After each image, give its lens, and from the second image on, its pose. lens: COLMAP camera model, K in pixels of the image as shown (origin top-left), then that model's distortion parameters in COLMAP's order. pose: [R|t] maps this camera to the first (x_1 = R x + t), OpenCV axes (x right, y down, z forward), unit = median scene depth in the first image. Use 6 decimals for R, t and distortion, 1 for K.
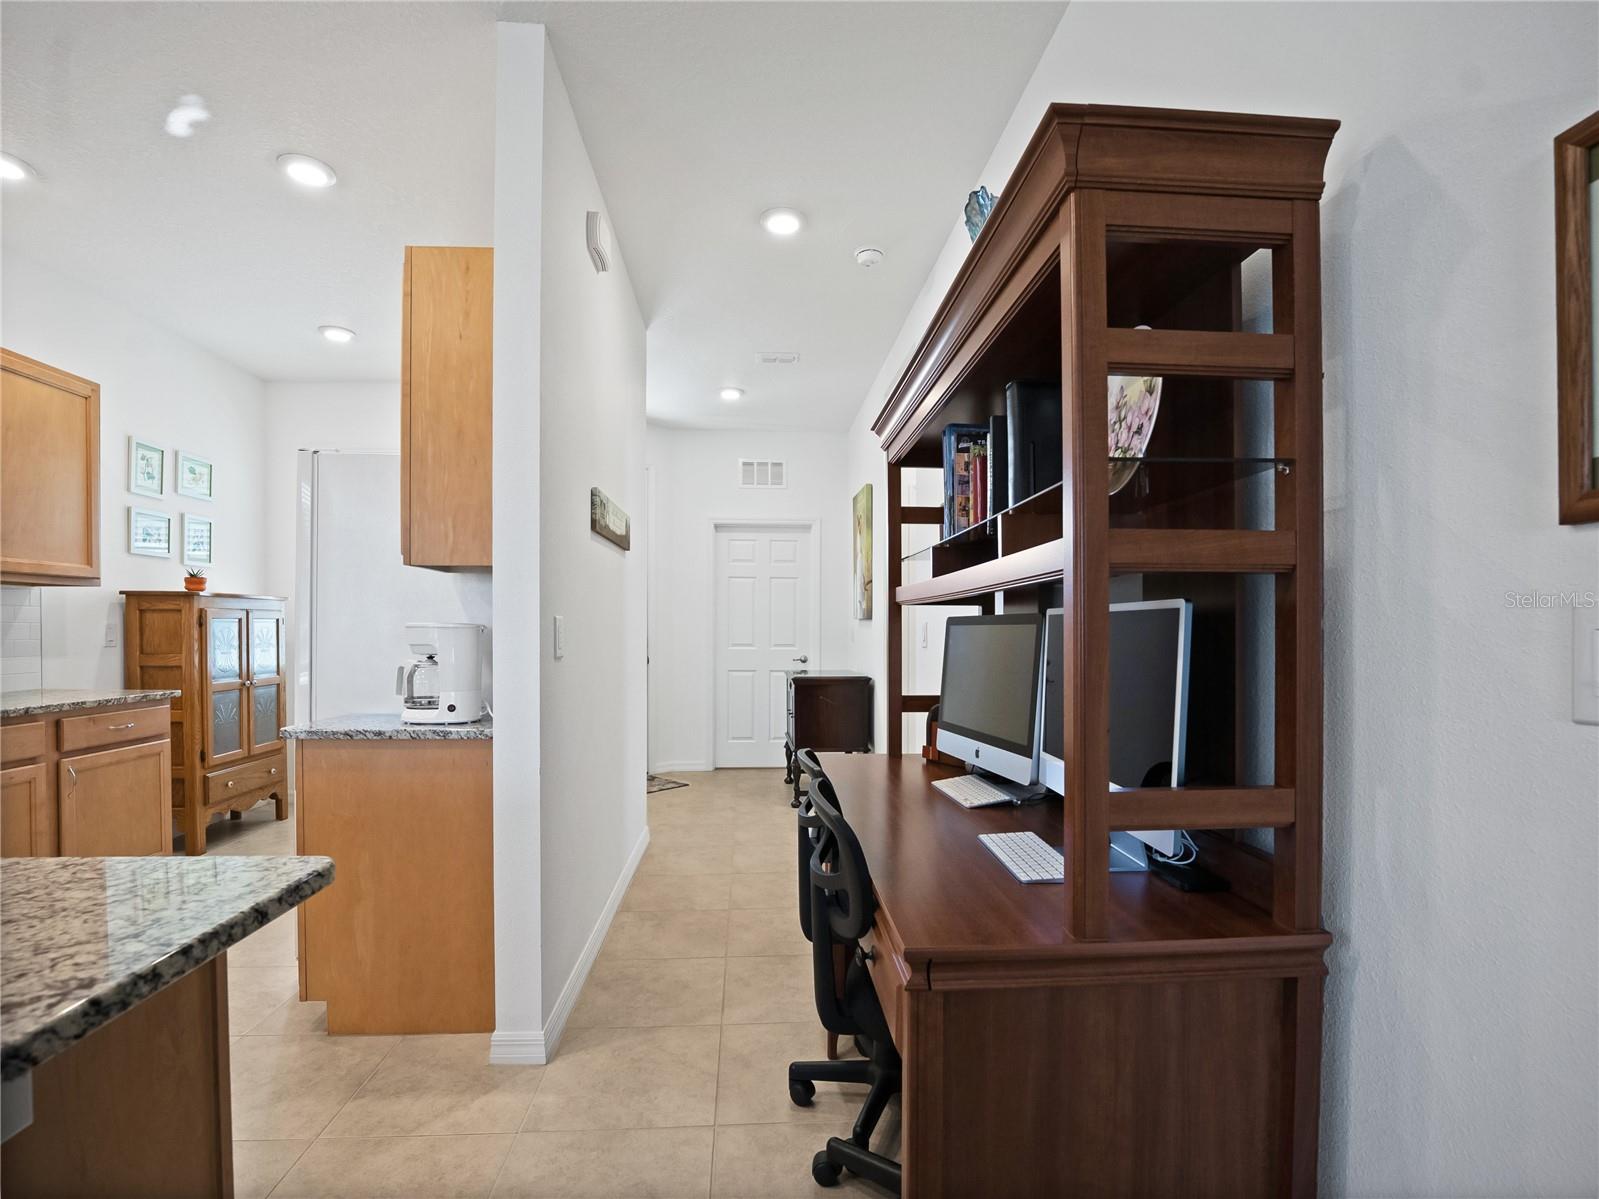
lens RADIAL K [[747.1, 0, 795.2], [0, 747.1, 640.3], [0, 0, 1]] dist [-0.024444, 0.000321]
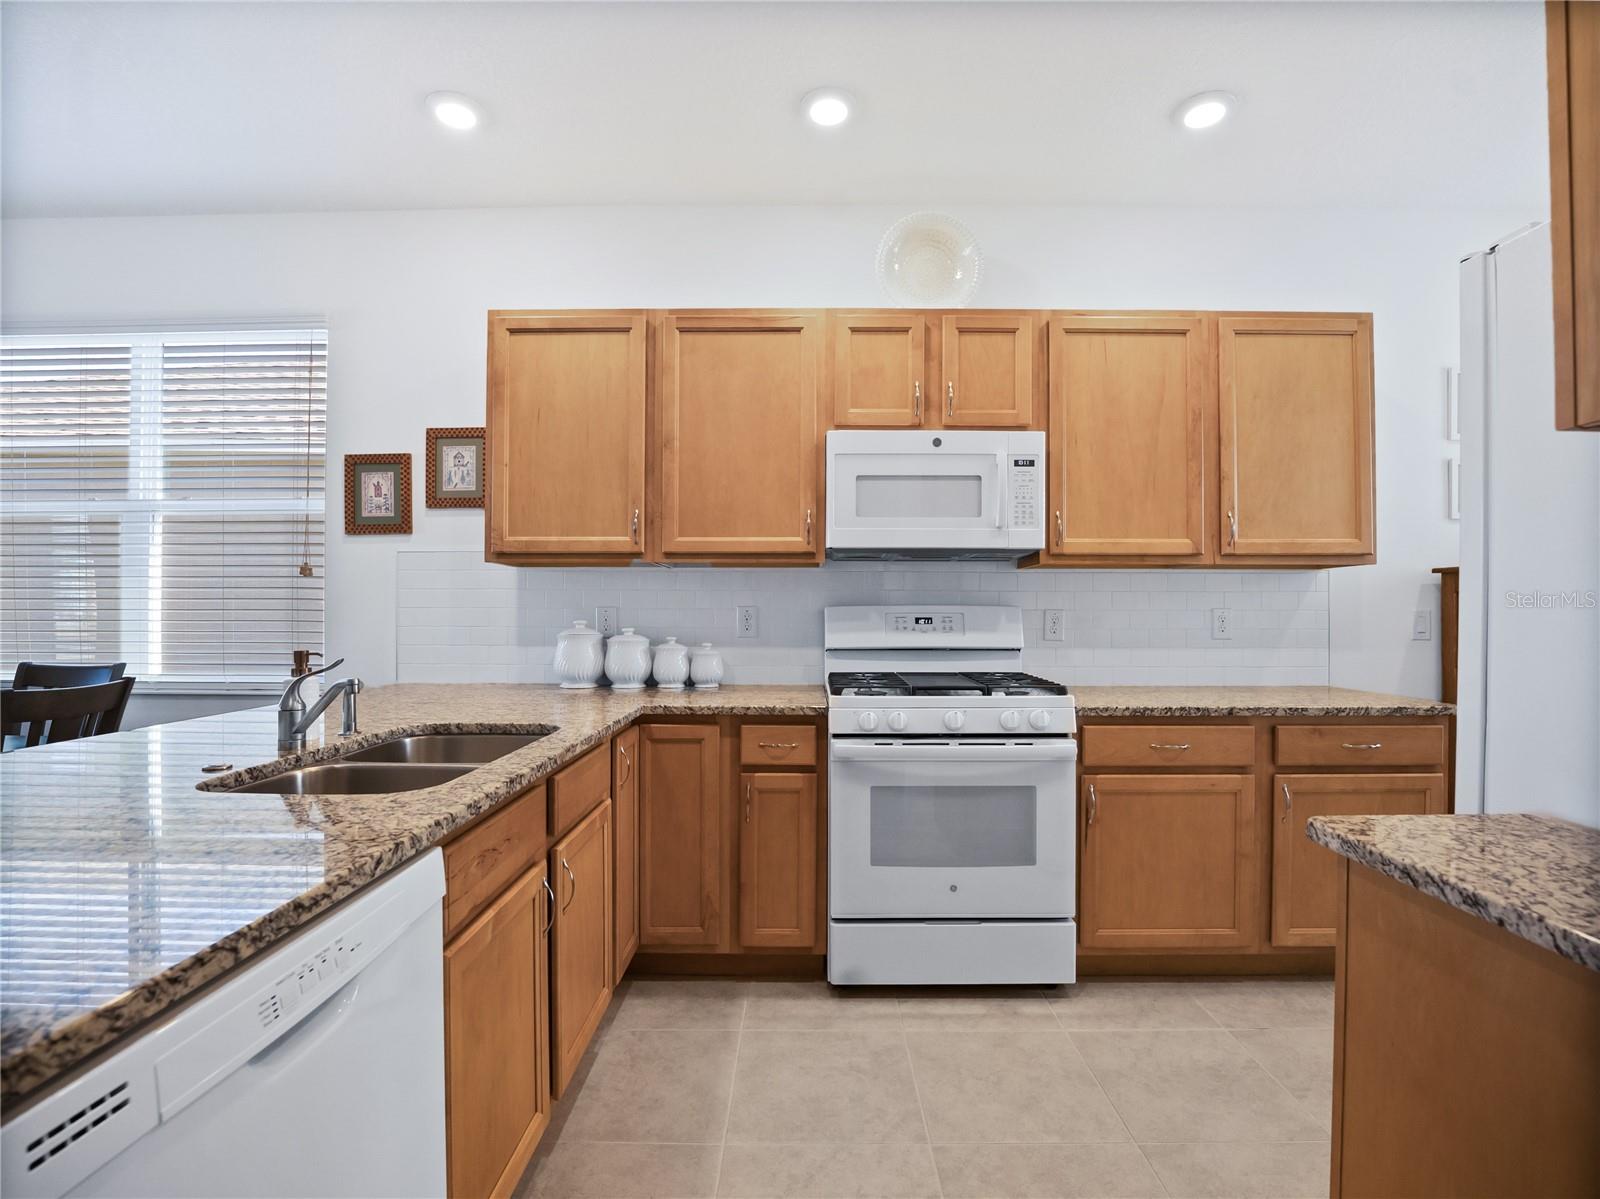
lens RADIAL K [[744.6, 0, 798.5], [0, 744.6, 608.2], [0, 0, 1]] dist [-0.028568, -0.000318]
pose [[-0.073137, -0.011381, -0.997257, -0.159831], [-0.016547, 0.999811, -0.010197, -0.009627], [0.997185, 0.015756, -0.073312, 0.622945]]
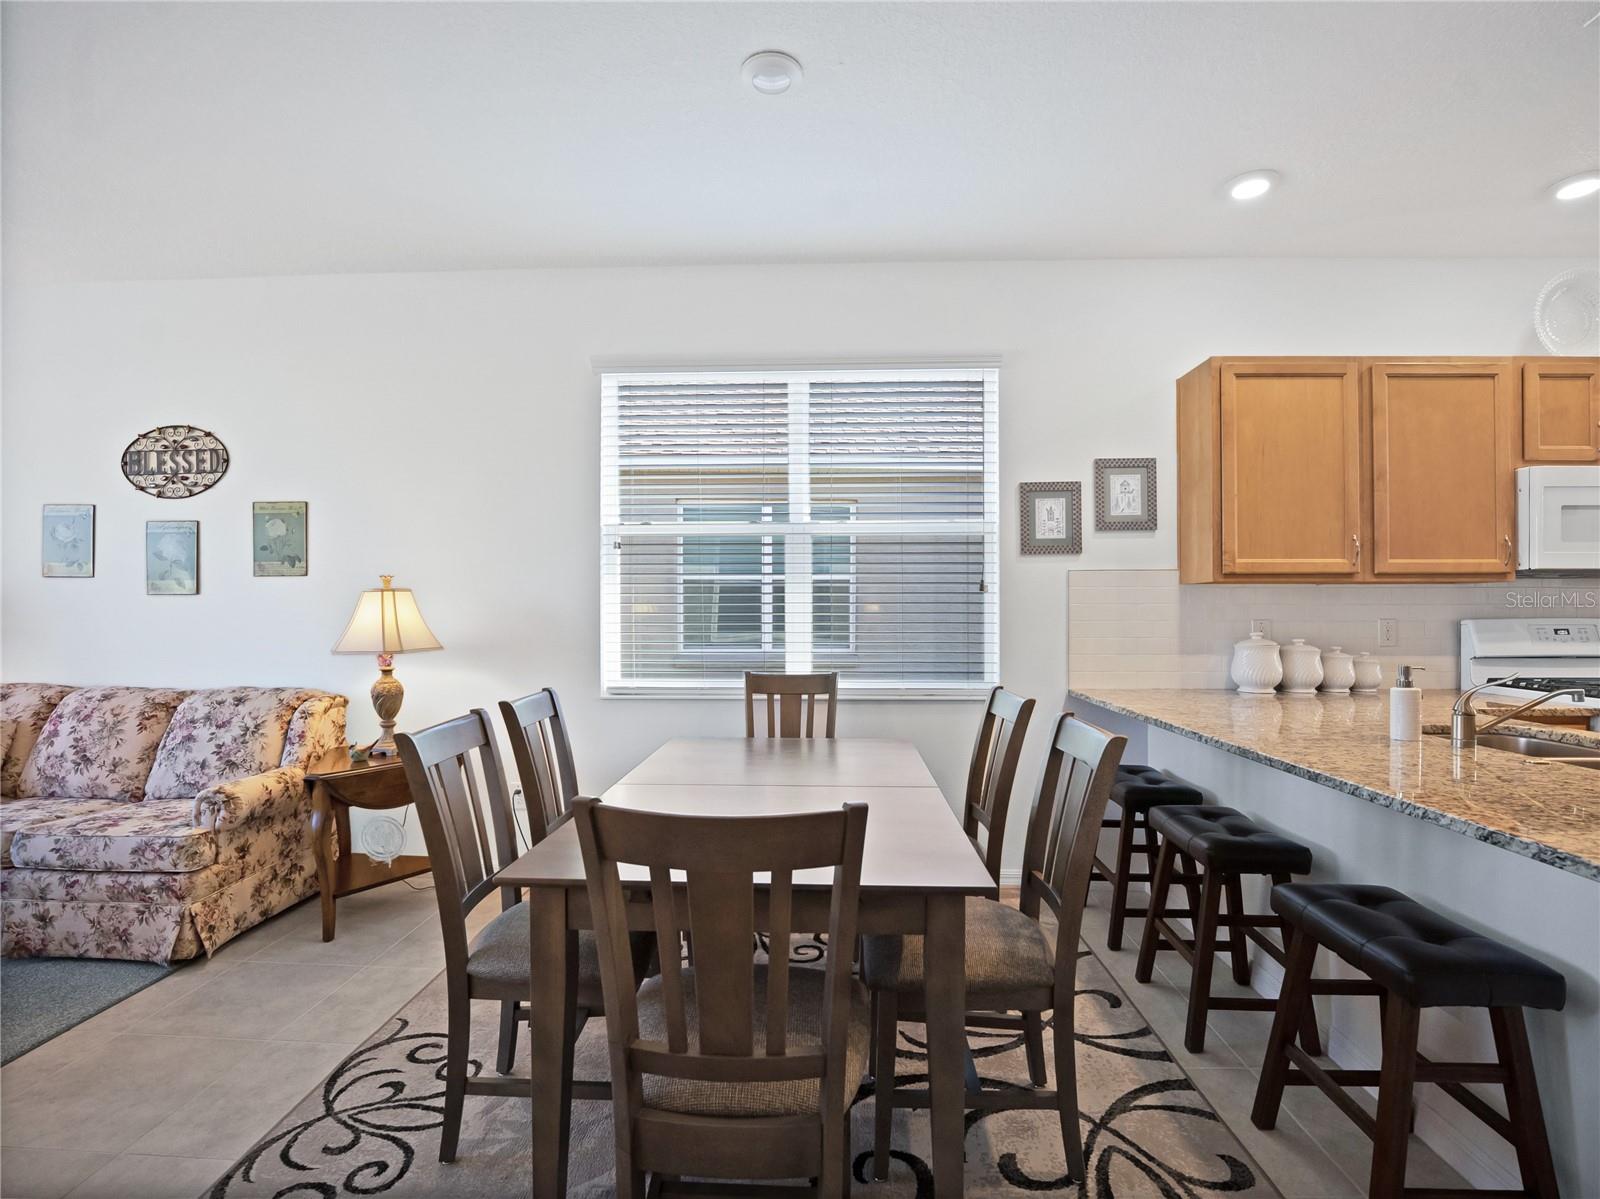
lens RADIAL K [[738.2, 0, 799.5], [0, 738.2, 614.4], [0, 0, 1]] dist [-0.034874, 0.004474]
pose [[-0.109862, -0.009777, -0.993899, 0.074781], [-0.016146, 0.999837, -0.008051, -0.004701], [0.993816, 0.015163, -0.110002, -0.532085]]
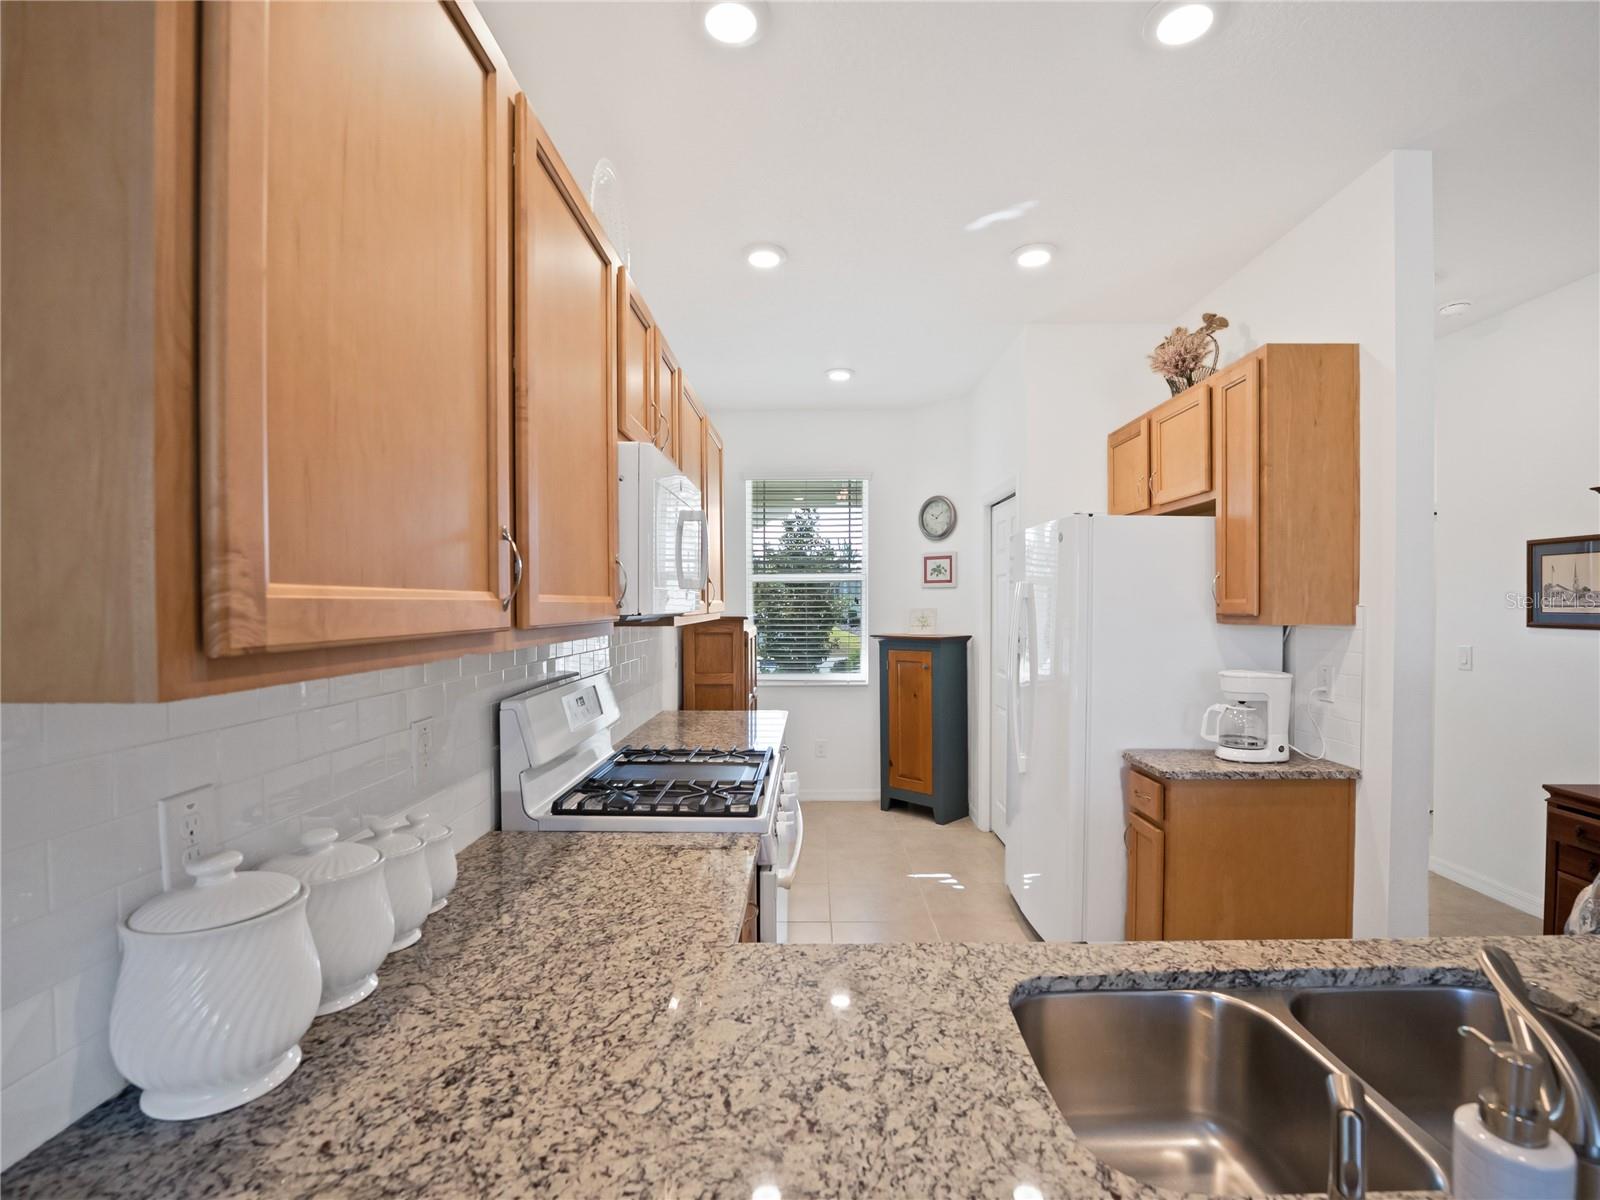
lens RADIAL K [[740.2, 0, 796.8], [0, 740.2, 604.5], [0, 0, 1]] dist [-0.027467, 0.000498]
pose [[0.996784, -0.006074, -0.079906, -1.056204], [0.005119, 0.999913, -0.012149, -0.112381], [0.079972, 0.011701, 0.996728, -0.158130]]
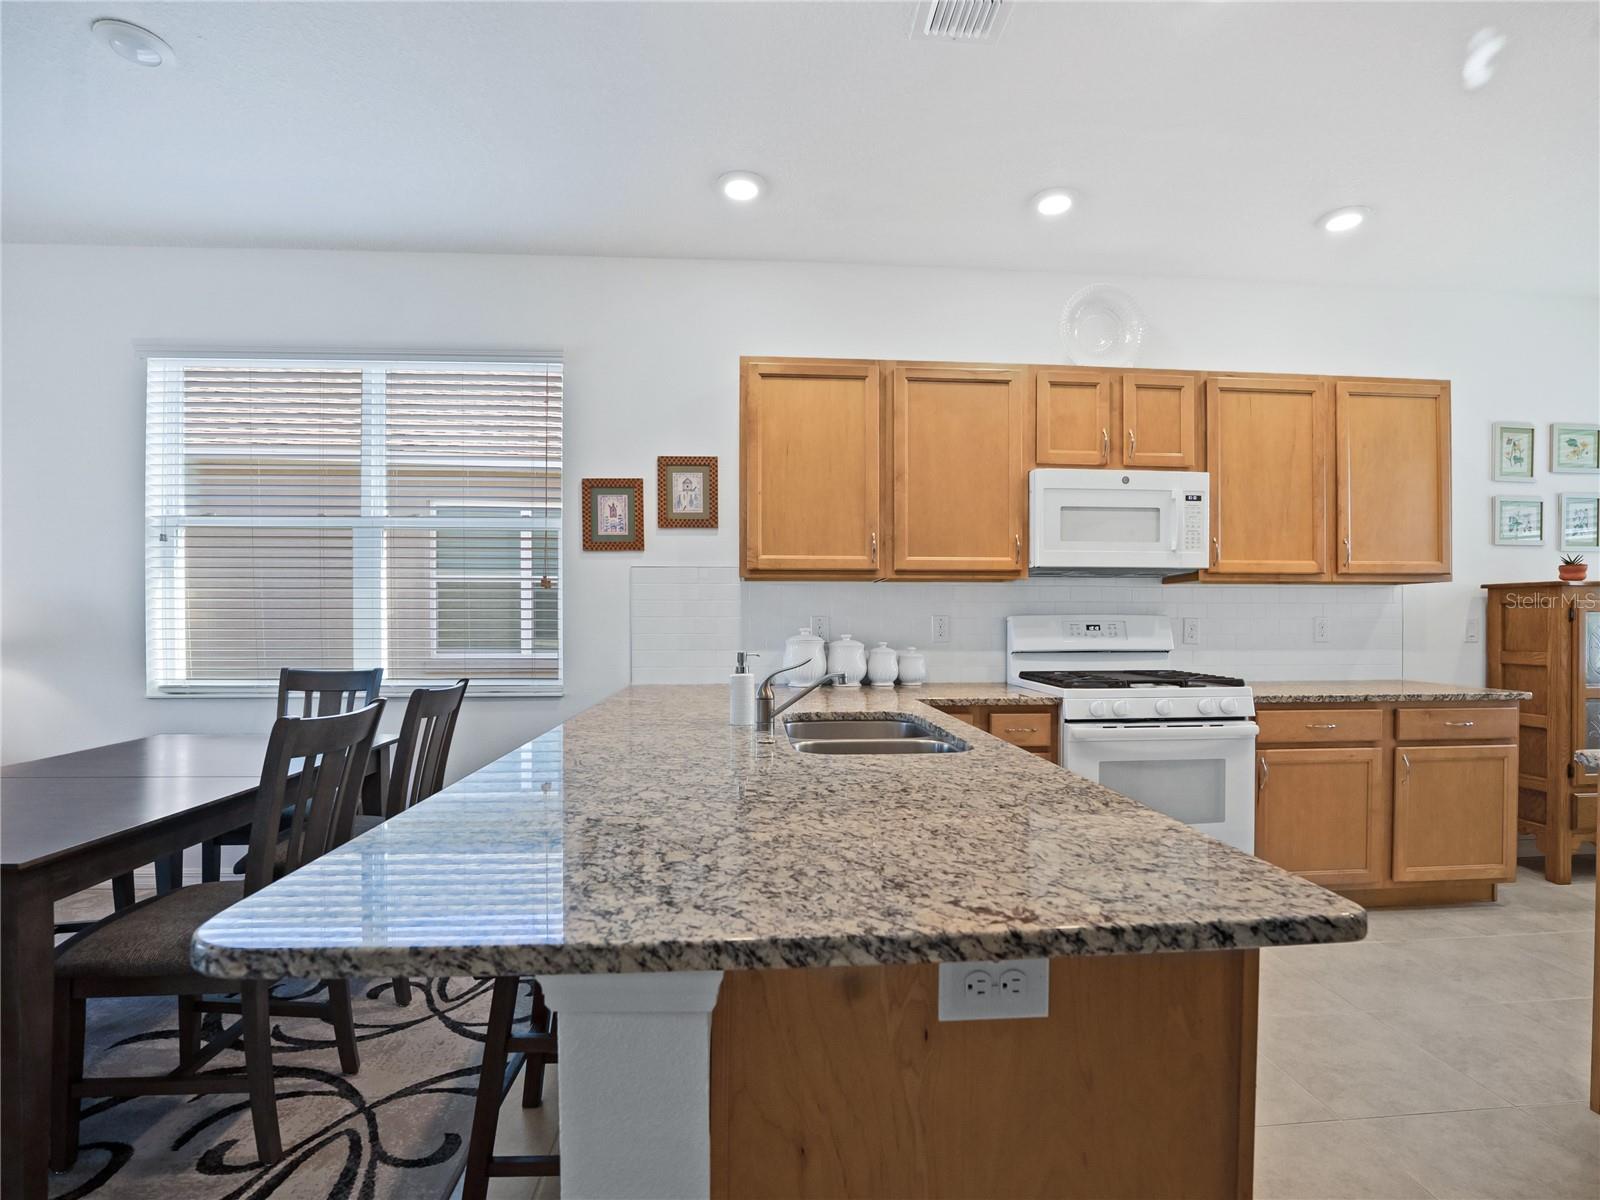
lens RADIAL K [[747.9, 0, 802.8], [0, 747.9, 623.4], [0, 0, 1]] dist [-0.027221, 0.000096]
pose [[0.008140, -0.001542, -0.999966, 0.061883], [-0.014942, 0.999887, -0.001664, -0.001851], [0.999855, 0.014955, 0.008116, 0.151773]]
